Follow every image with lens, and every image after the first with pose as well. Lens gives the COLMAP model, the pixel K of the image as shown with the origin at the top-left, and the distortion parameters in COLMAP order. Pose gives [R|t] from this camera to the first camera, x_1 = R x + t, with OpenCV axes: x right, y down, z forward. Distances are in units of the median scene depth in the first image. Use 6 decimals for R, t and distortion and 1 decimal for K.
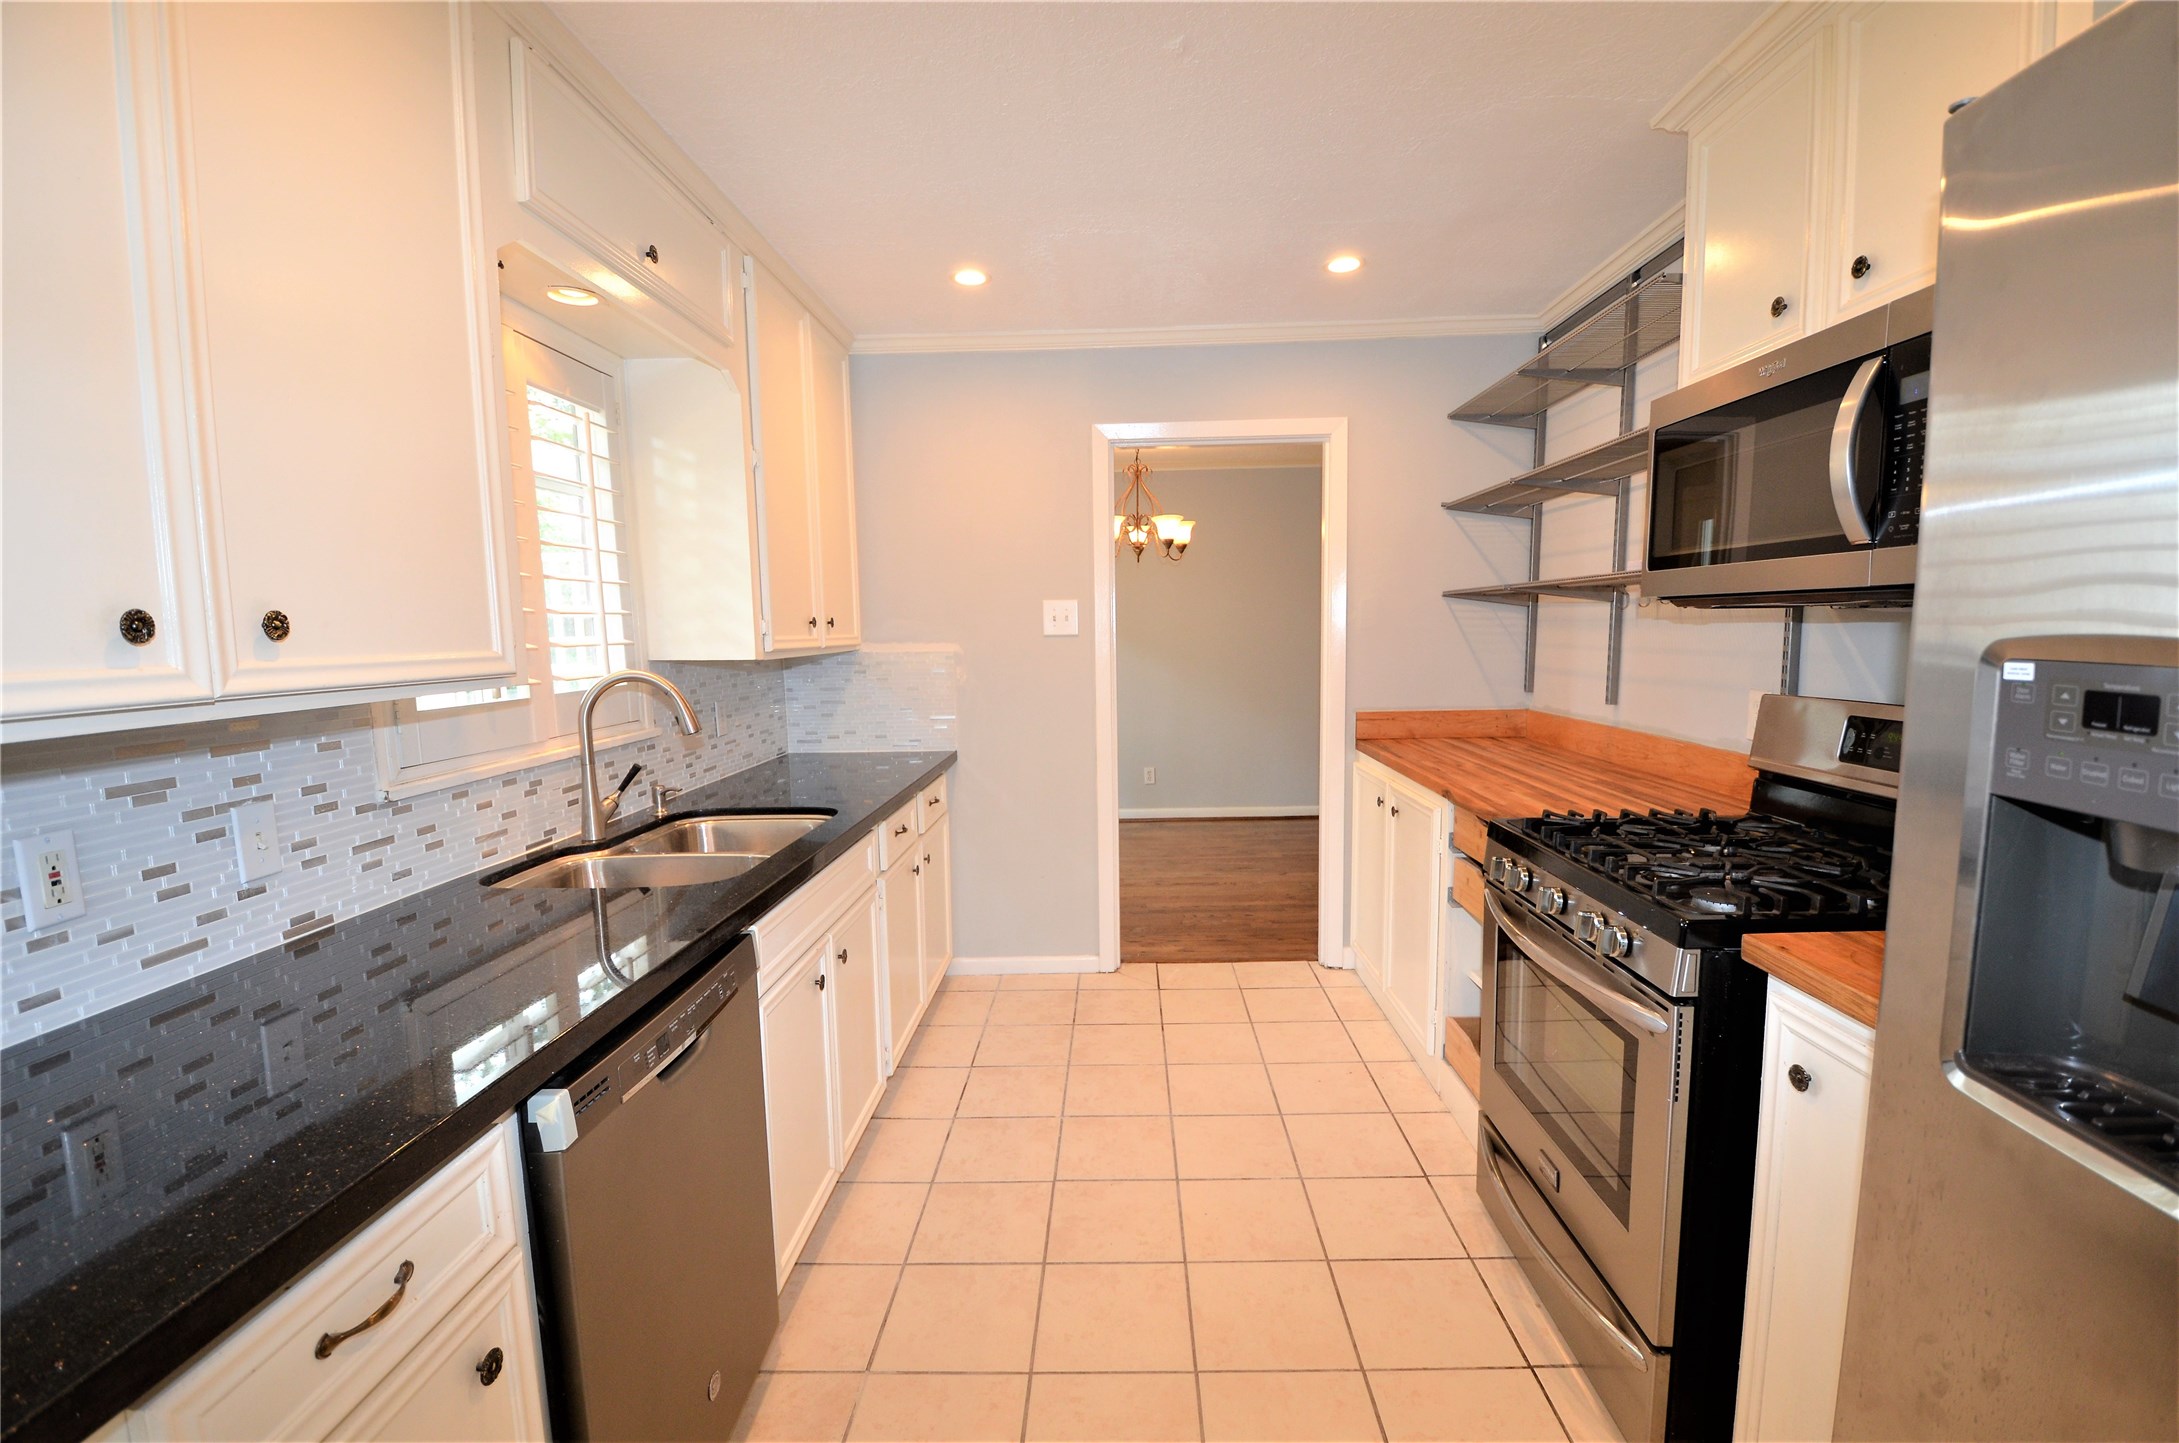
lens RADIAL K [[957.9, 0, 1089.5], [0, 957.9, 721.5], [0, 0, 1]] dist [0.000676, -0.000021]
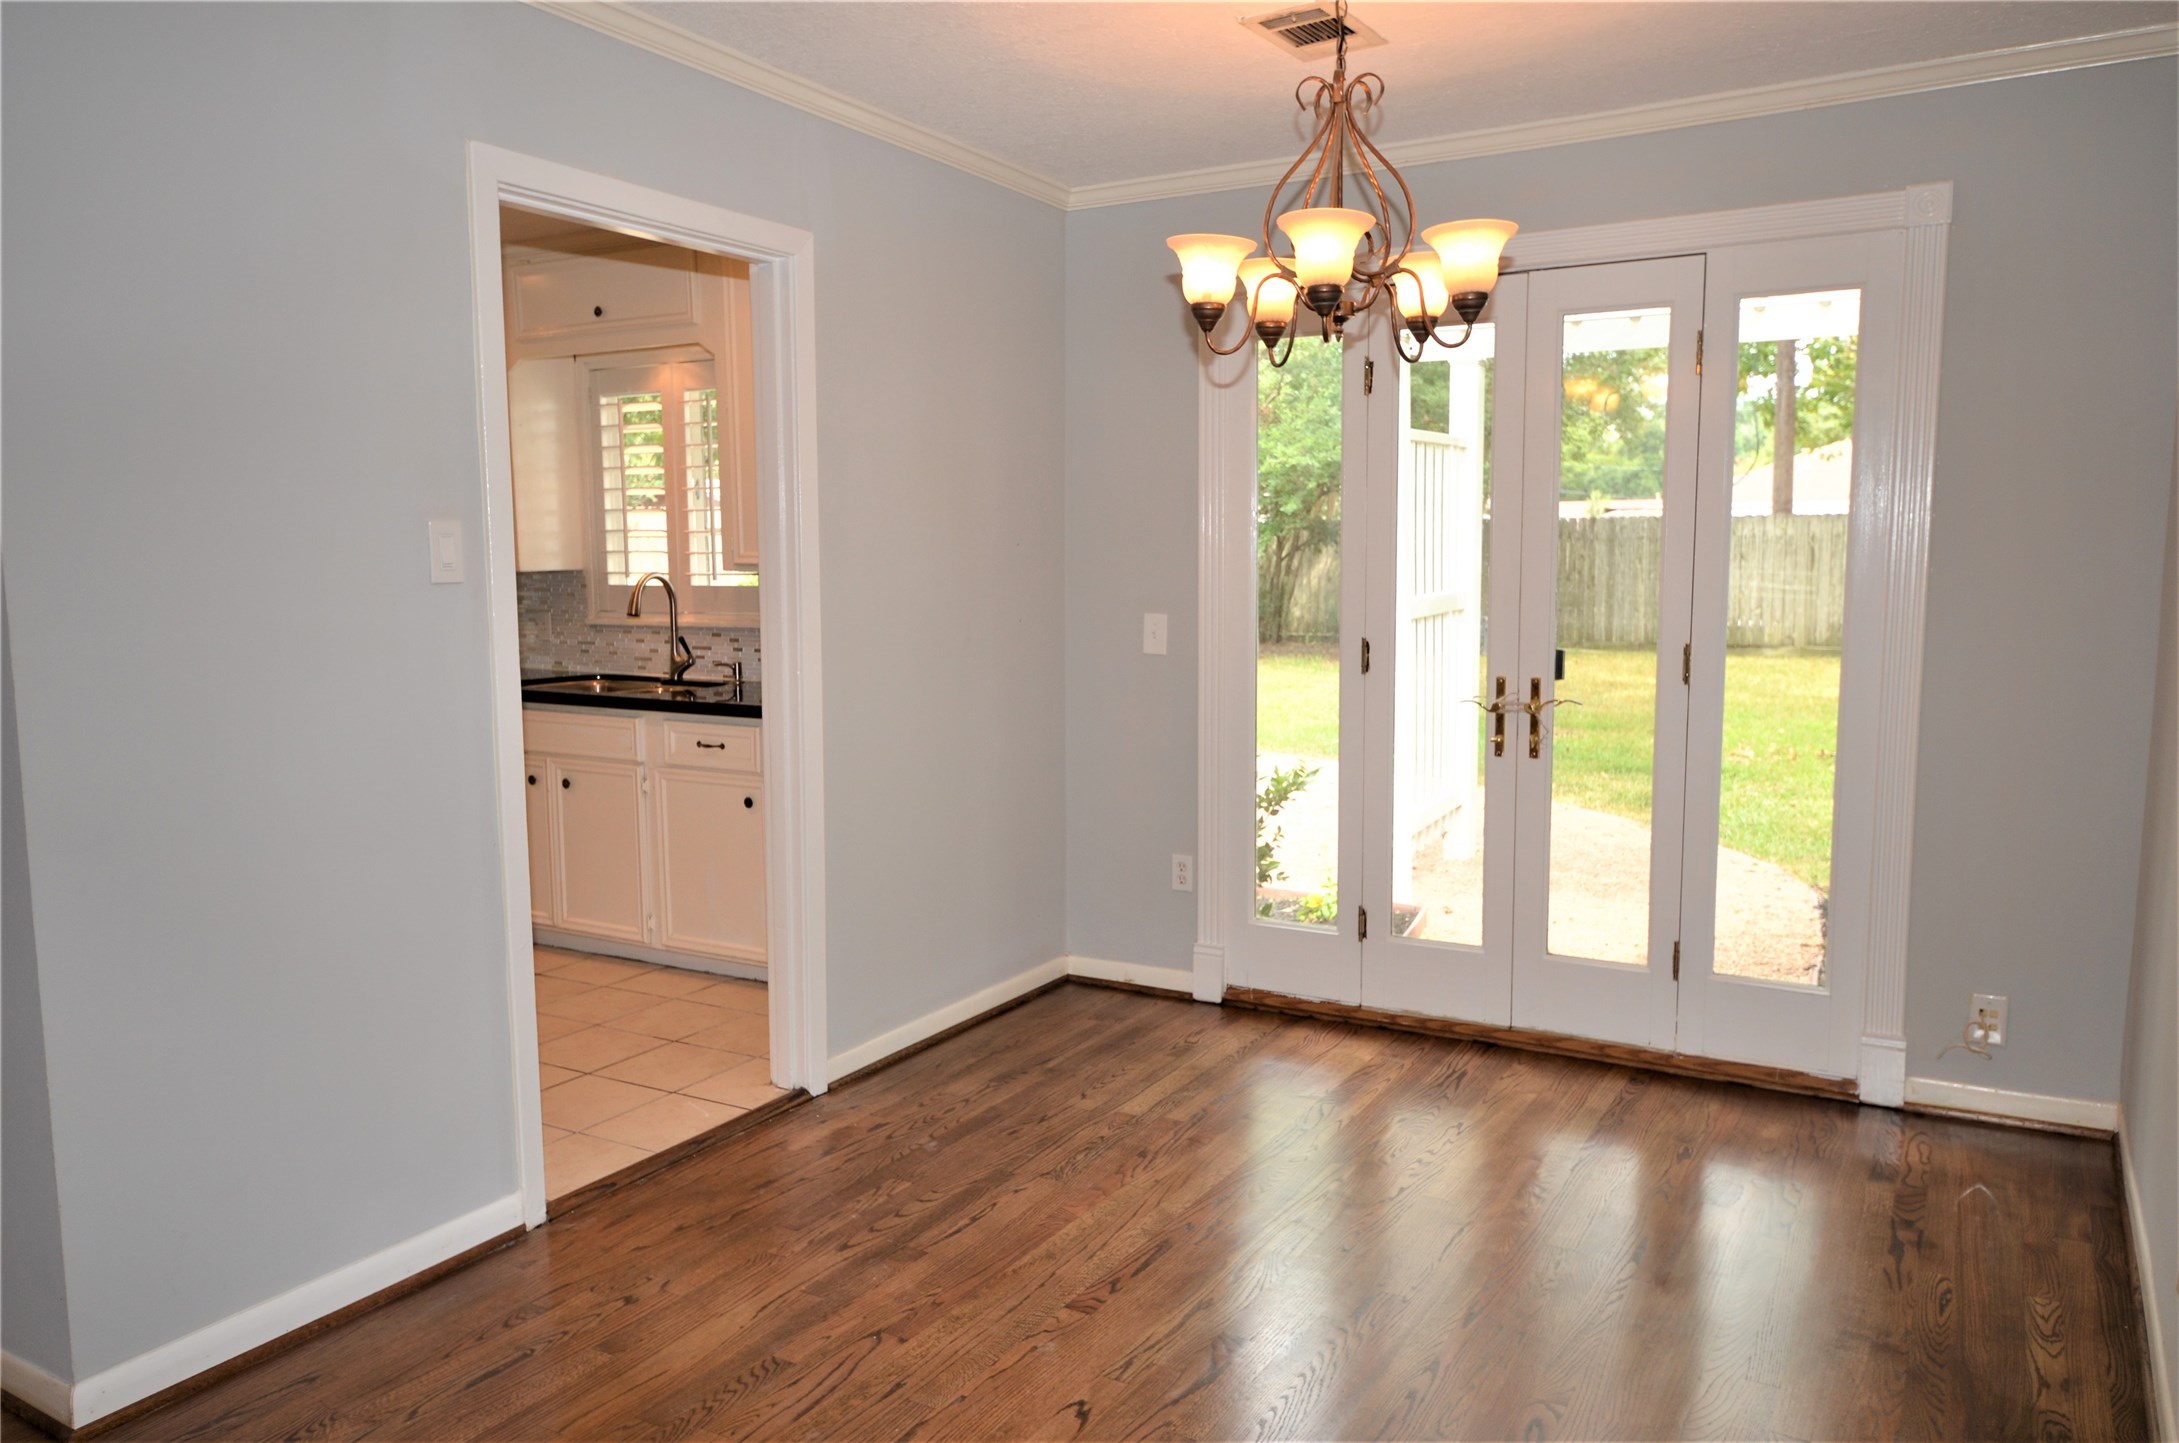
lens RADIAL K [[1545.2, 0, 1089.5], [0, 1545.2, 721.5], [0, 0, 1]] dist [-0.000012, -0.000037]
pose [[-0.479956, 0.110309, -0.870330, 0.592126], [-0.078621, 0.982663, 0.167903, -0.117612], [0.873763, 0.149013, -0.462962, 1.230564]]
